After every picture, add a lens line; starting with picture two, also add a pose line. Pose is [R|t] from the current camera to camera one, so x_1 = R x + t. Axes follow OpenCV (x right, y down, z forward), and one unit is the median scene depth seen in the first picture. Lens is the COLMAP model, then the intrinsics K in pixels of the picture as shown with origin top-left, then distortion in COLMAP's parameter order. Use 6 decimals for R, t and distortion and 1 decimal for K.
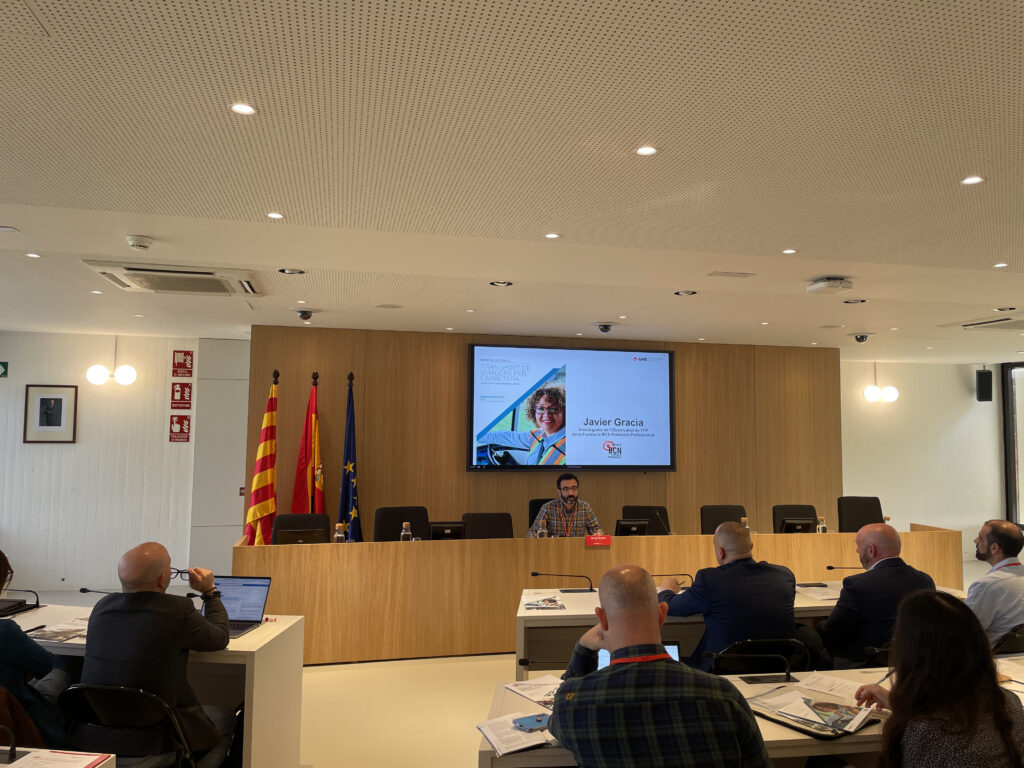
lens RADIAL K [[769.7, 0, 519.0], [0, 769.7, 374.8], [0, 0, 1]] dist [0.093478, -0.122259]
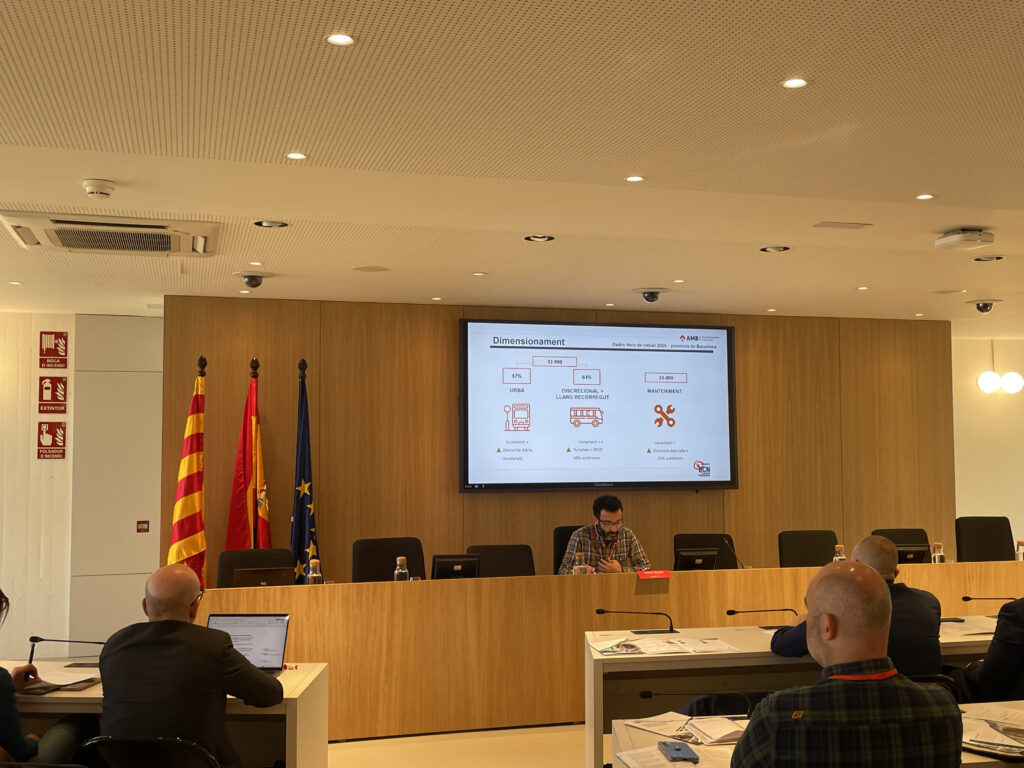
lens RADIAL K [[1129.2, 0, 510.6], [0, 1129.2, 386.9], [0, 0, 1]] dist [0.124413, -0.238627]
pose [[0.998628, -0.011228, 0.051147, -0.076562], [0.010278, 0.999770, 0.018800, 0.004992], [-0.051346, -0.018249, 0.998514, -0.082141]]
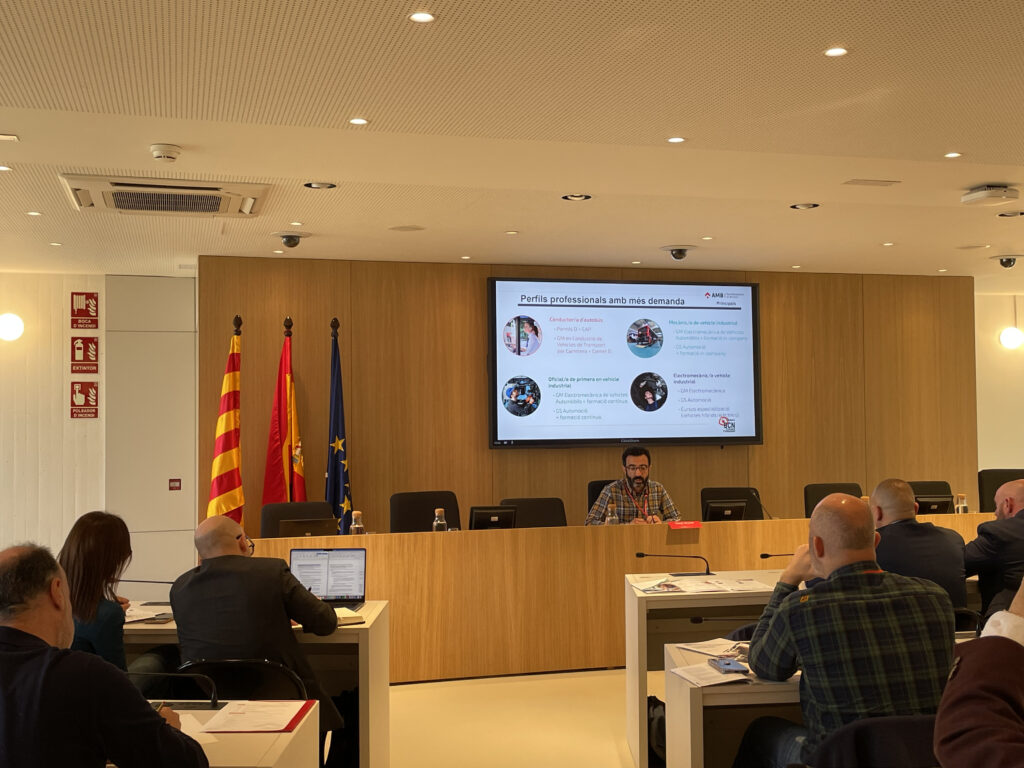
lens RADIAL K [[1169.6, 0, 511.5], [0, 1169.6, 377.9], [0, 0, 1]] dist [0.127562, -0.252454]
pose [[0.998625, -0.018110, 0.049186, -0.104956], [0.016040, 0.998982, 0.042164, 0.009587], [-0.049900, -0.041317, 0.997899, -0.136188]]
